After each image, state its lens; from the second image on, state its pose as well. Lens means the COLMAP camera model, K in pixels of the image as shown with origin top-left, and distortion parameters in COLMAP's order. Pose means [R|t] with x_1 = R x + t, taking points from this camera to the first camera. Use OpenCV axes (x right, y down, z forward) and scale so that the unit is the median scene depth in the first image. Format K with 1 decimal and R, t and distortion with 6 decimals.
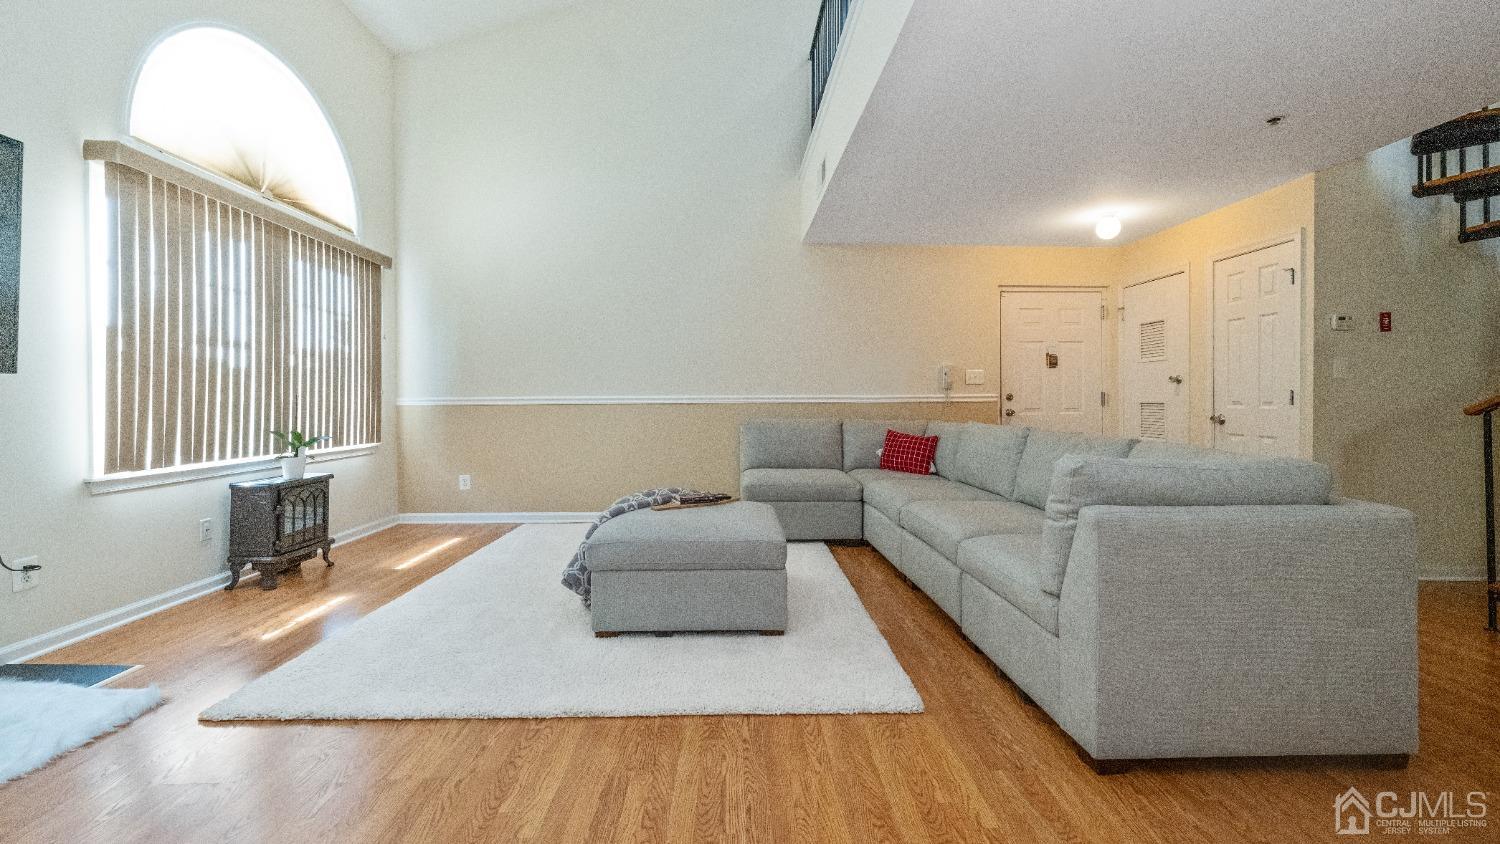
lens RADIAL K [[617.2, 0, 748.2], [0, 617.2, 399.6], [0, 0, 1]] dist [0.000686, -0.000125]
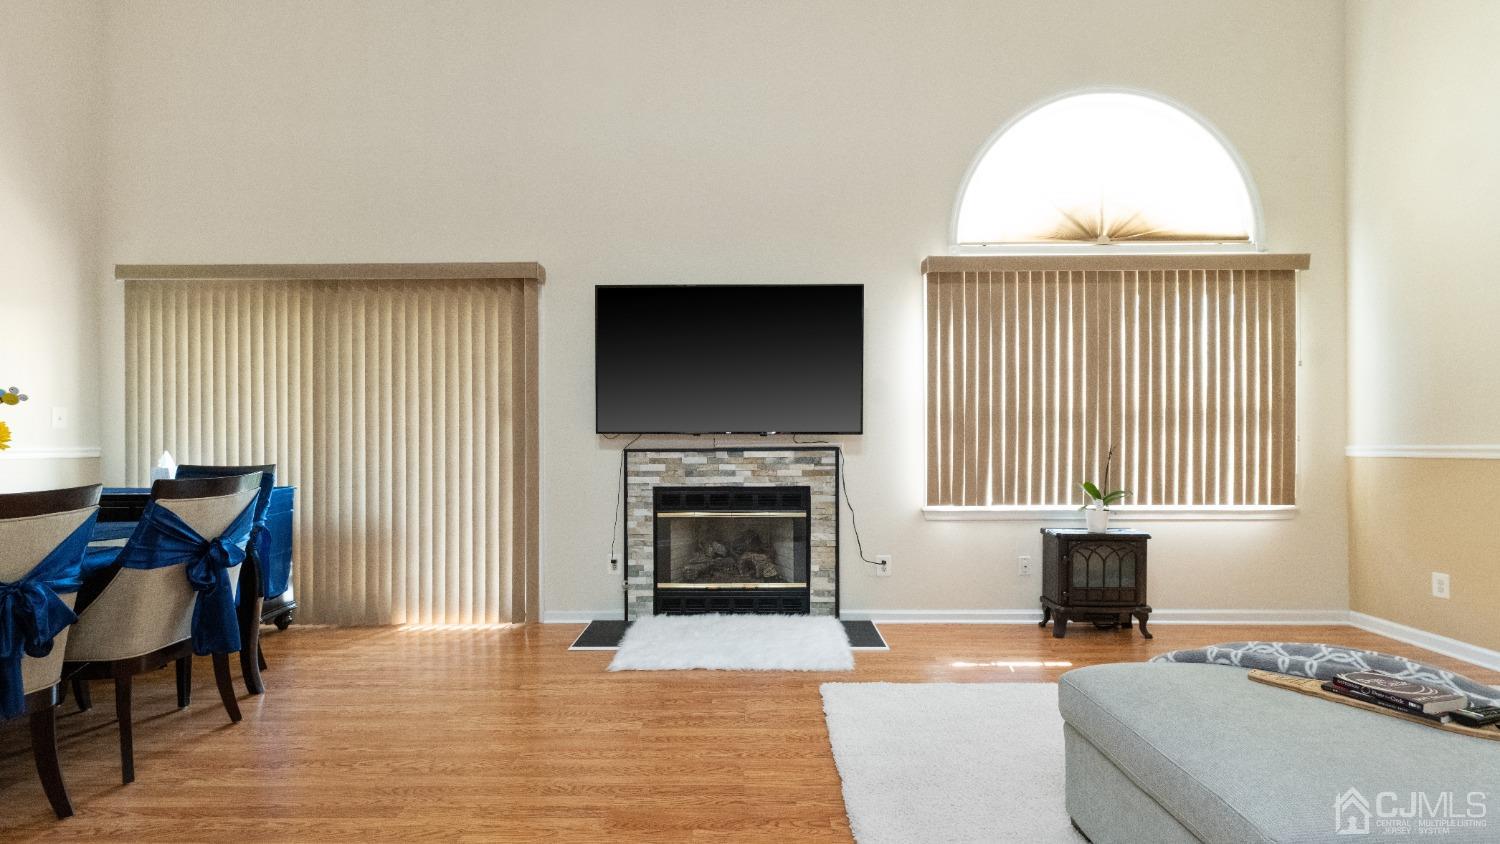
lens RADIAL K [[707.1, 0, 750.0], [0, 707.1, 422.0], [0, 0, 1]] dist [0.000966, 0.000177]
pose [[-0.043276, -0.021828, -0.998825, 0.424662], [0.006206, 0.999736, -0.022116, -0.025218], [0.999044, -0.007156, -0.043129, 0.544124]]
